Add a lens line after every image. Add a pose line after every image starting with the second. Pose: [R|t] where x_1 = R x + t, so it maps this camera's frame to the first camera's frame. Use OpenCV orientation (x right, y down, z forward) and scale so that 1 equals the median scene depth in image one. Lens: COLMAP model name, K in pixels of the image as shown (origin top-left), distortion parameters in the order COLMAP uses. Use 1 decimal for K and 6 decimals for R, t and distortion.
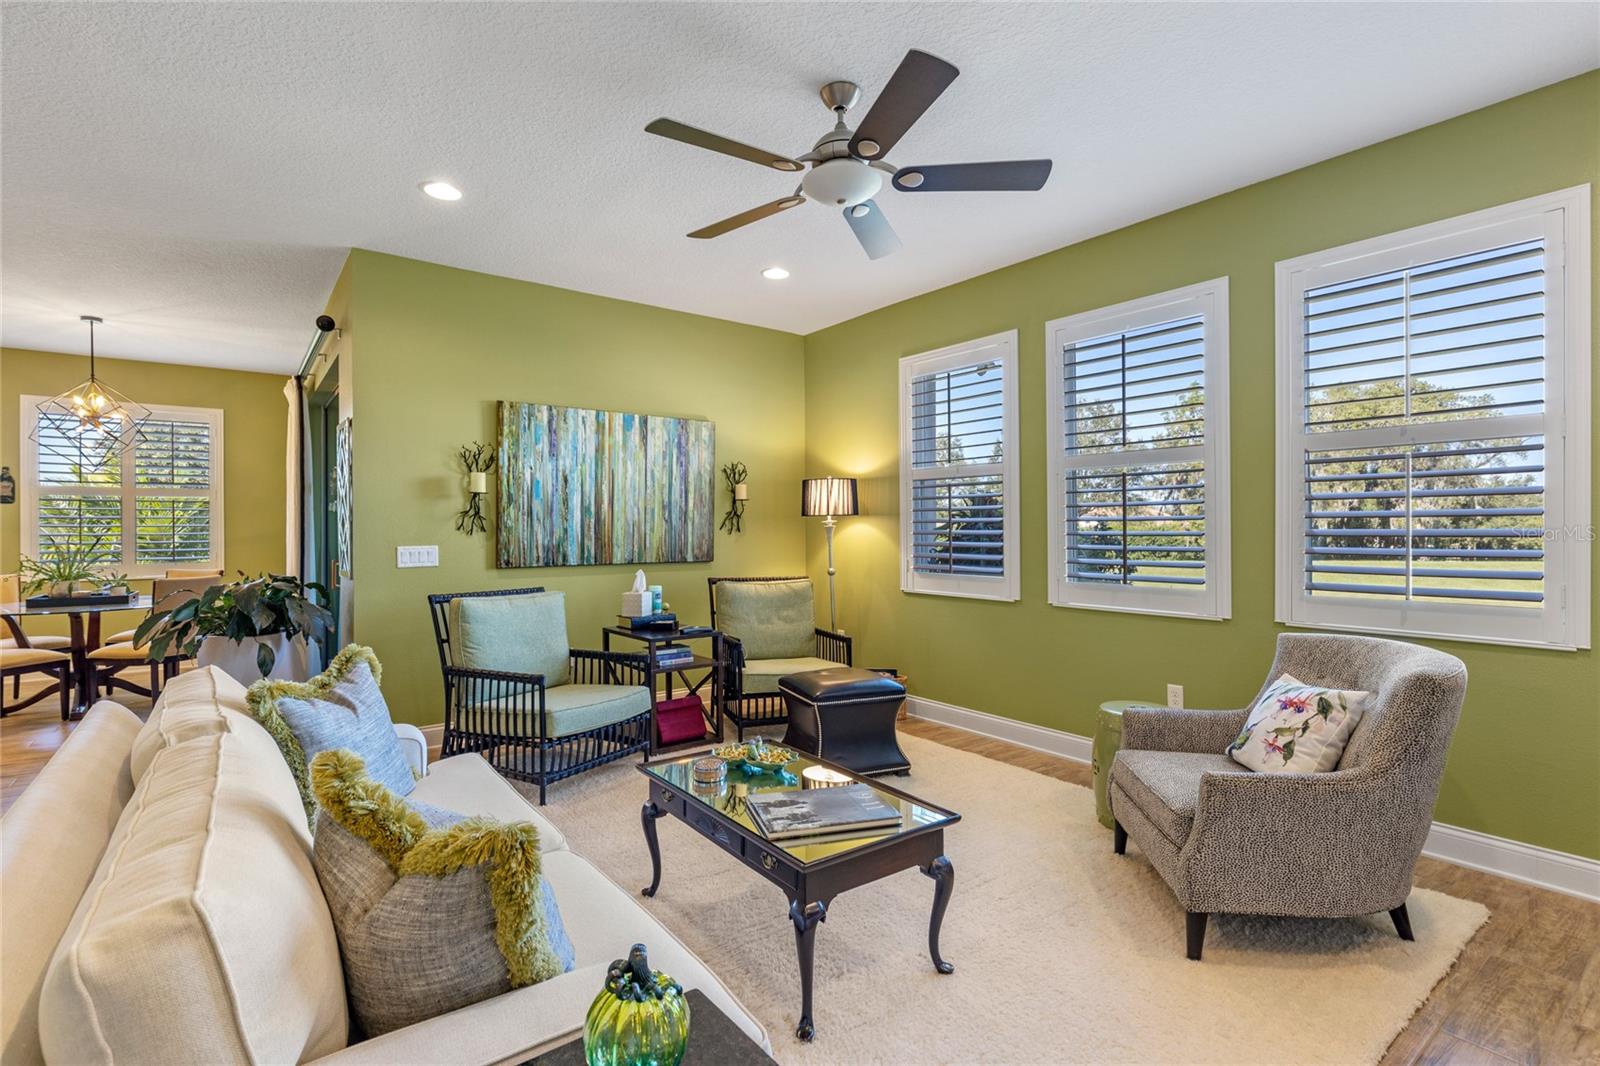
lens RADIAL K [[759.4, 0, 799.5], [0, 759.4, 527.0], [0, 0, 1]] dist [-0.002683, -0.000508]
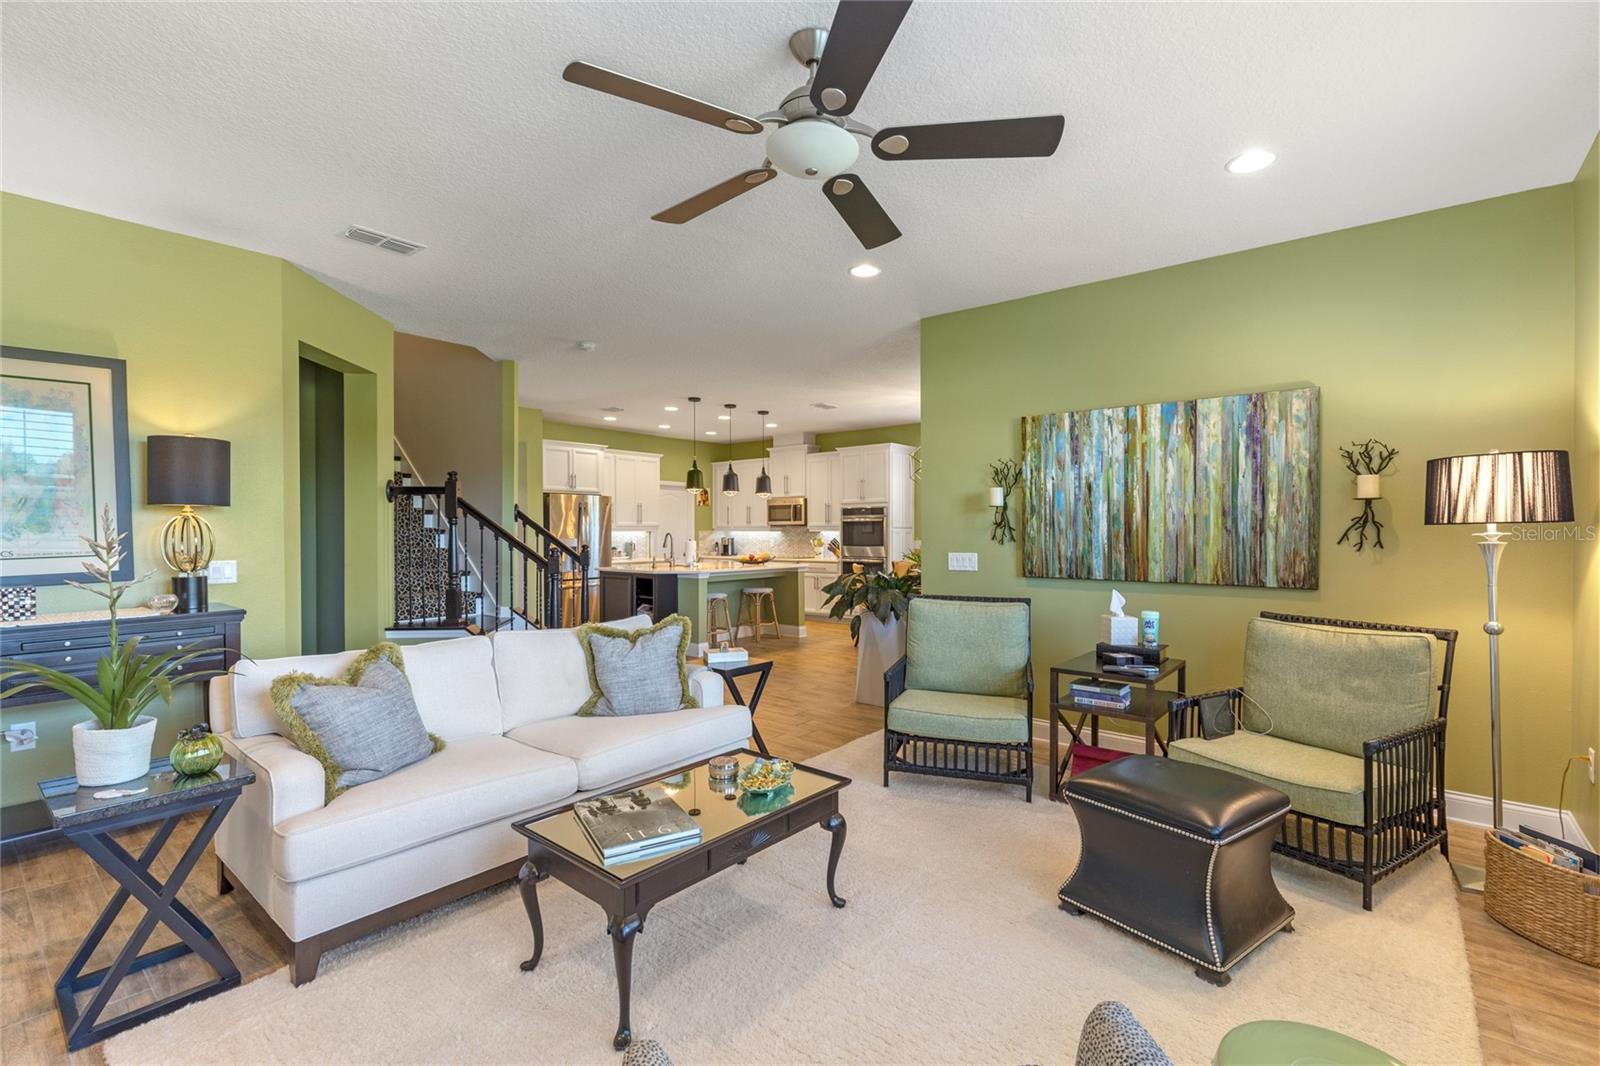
lens RADIAL K [[714.6, 0, 795.8], [0, 714.6, 534.4], [0, 0, 1]] dist [0.009807, -0.001085]
pose [[0.225461, 0.011355, -0.974186, 0.460780], [0.002404, 0.999923, 0.012212, -0.015688], [0.974249, -0.005095, 0.225416, 0.437088]]
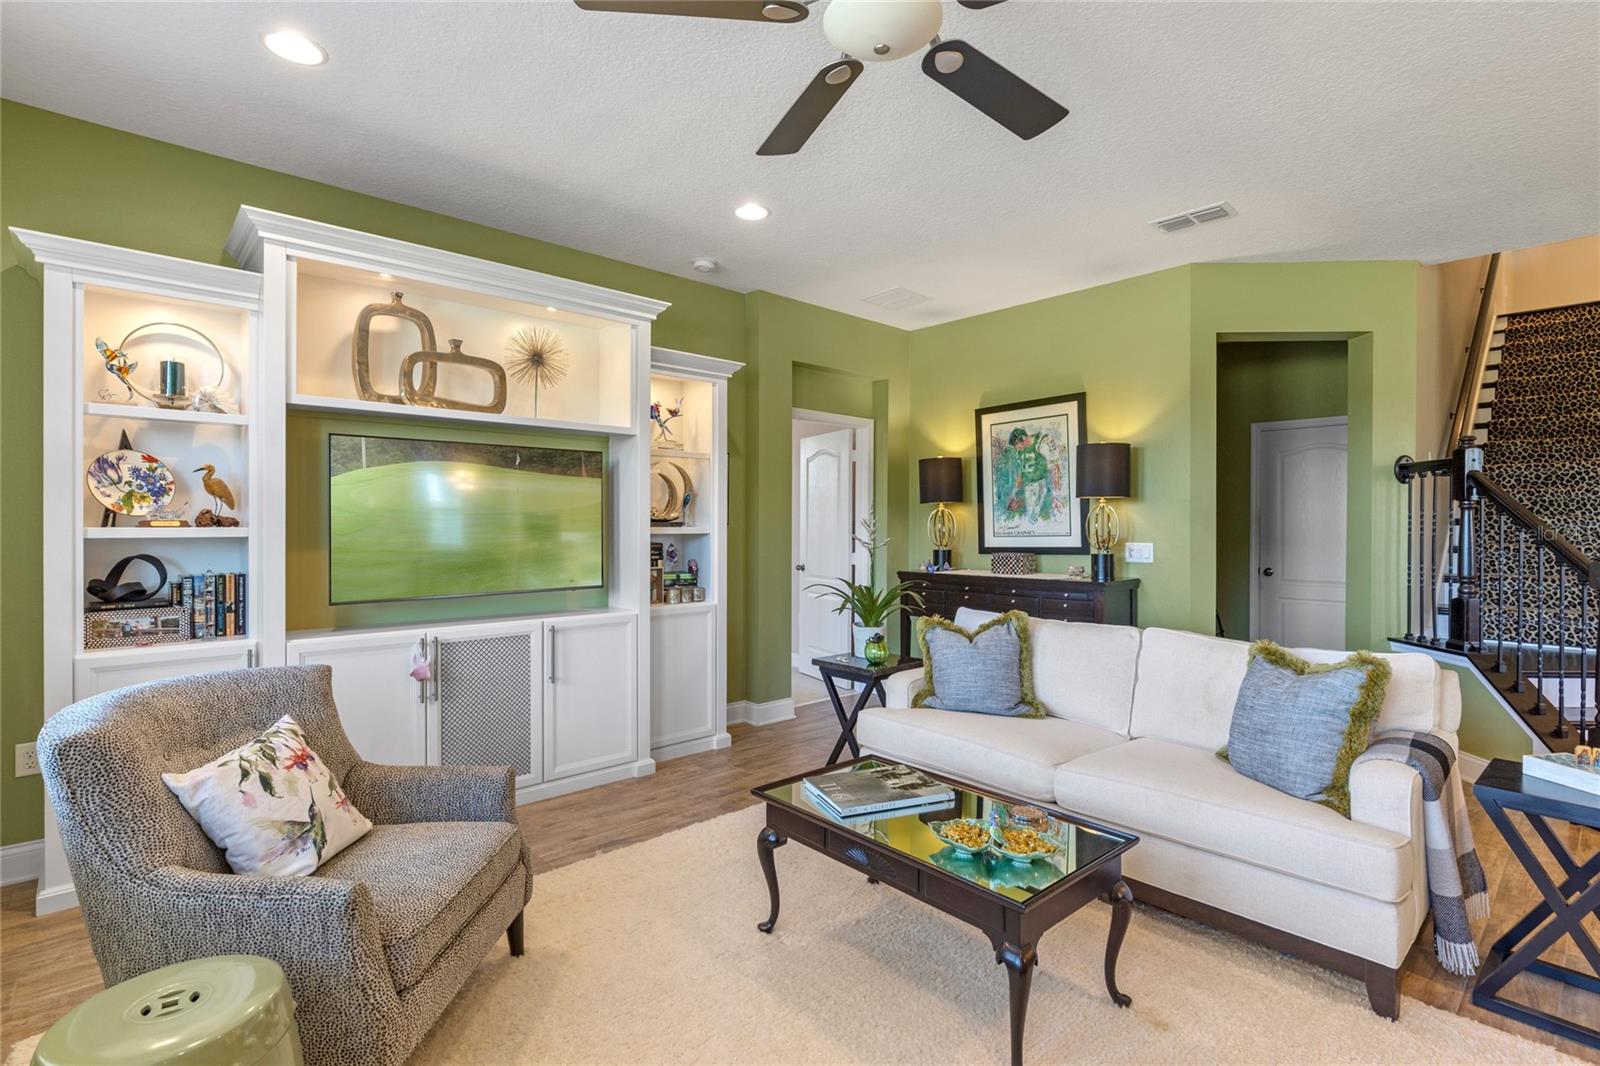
lens RADIAL K [[759.4, 0, 798.1], [0, 759.4, 525.0], [0, 0, 1]] dist [-0.002683, -0.000508]
pose [[-0.995600, 0.001185, -0.093694, 0.106461], [0.001315, 0.999998, -0.001320, -0.002034], [0.093692, -0.001437, -0.995600, 0.911190]]
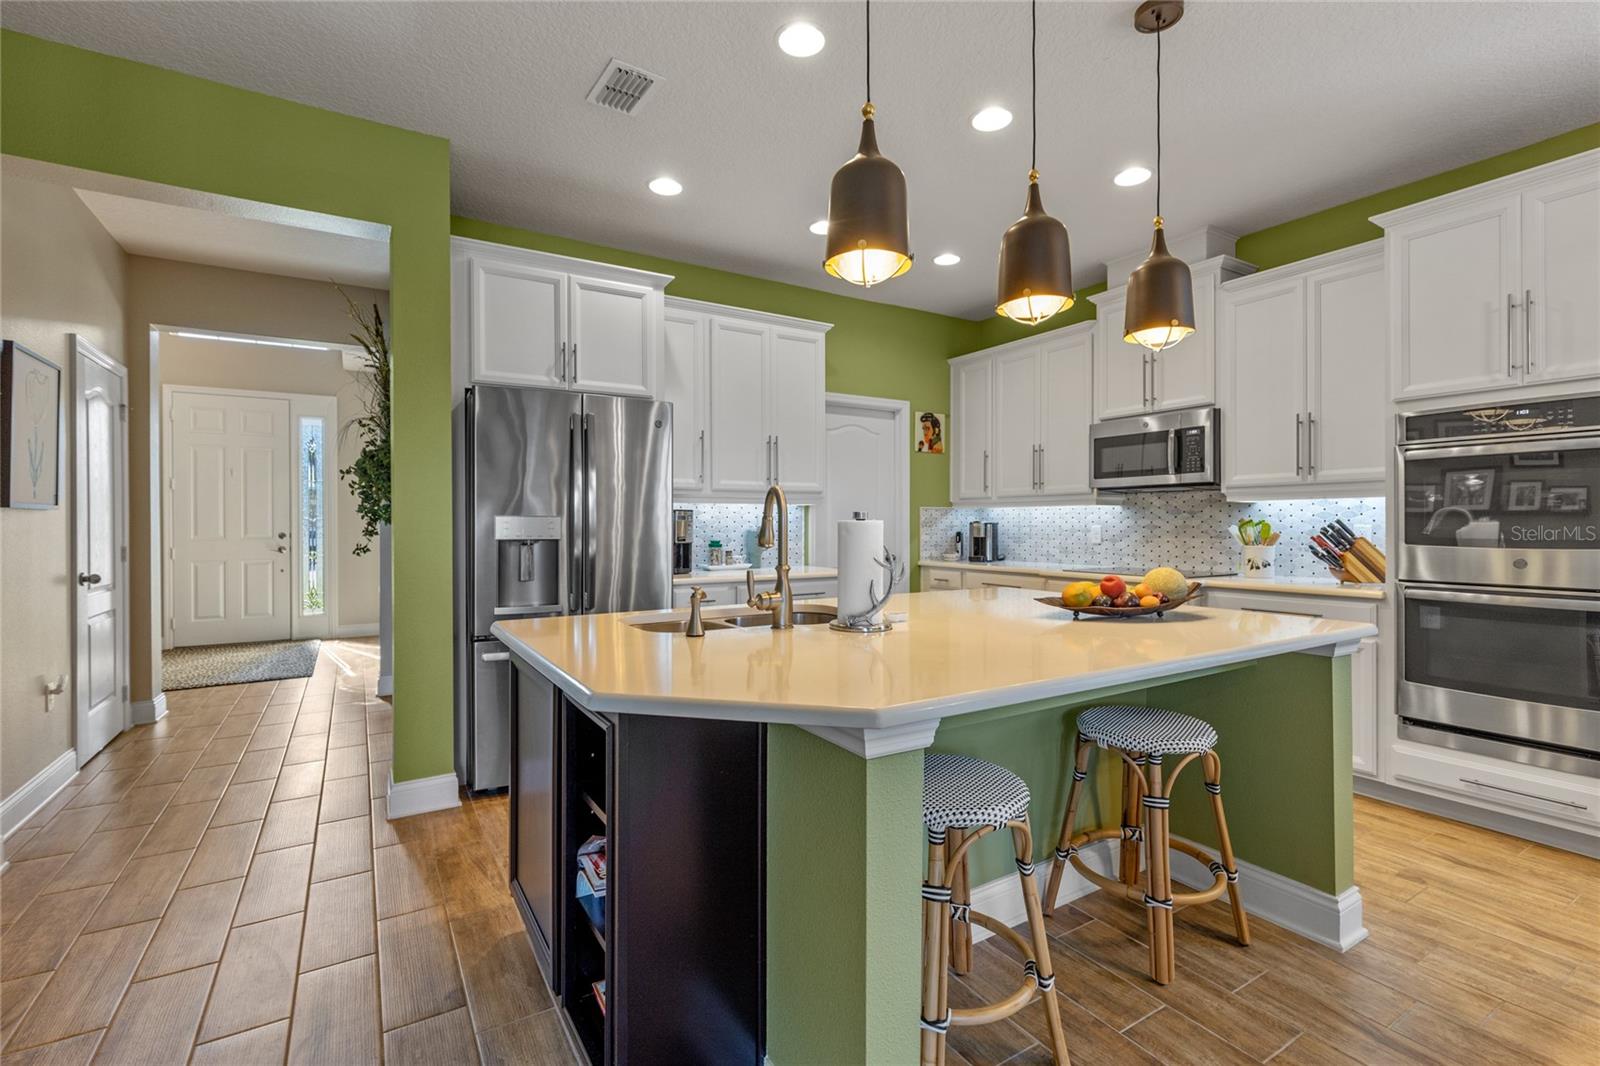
lens RADIAL K [[714.6, 0, 799.9], [0, 714.6, 521.5], [0, 0, 1]] dist [0.009807, -0.001085]
pose [[-0.092637, 0.003958, -0.995692, -0.837386], [0.003136, 0.999988, 0.003683, 0.018949], [0.995695, -0.002781, -0.092648, 0.579810]]
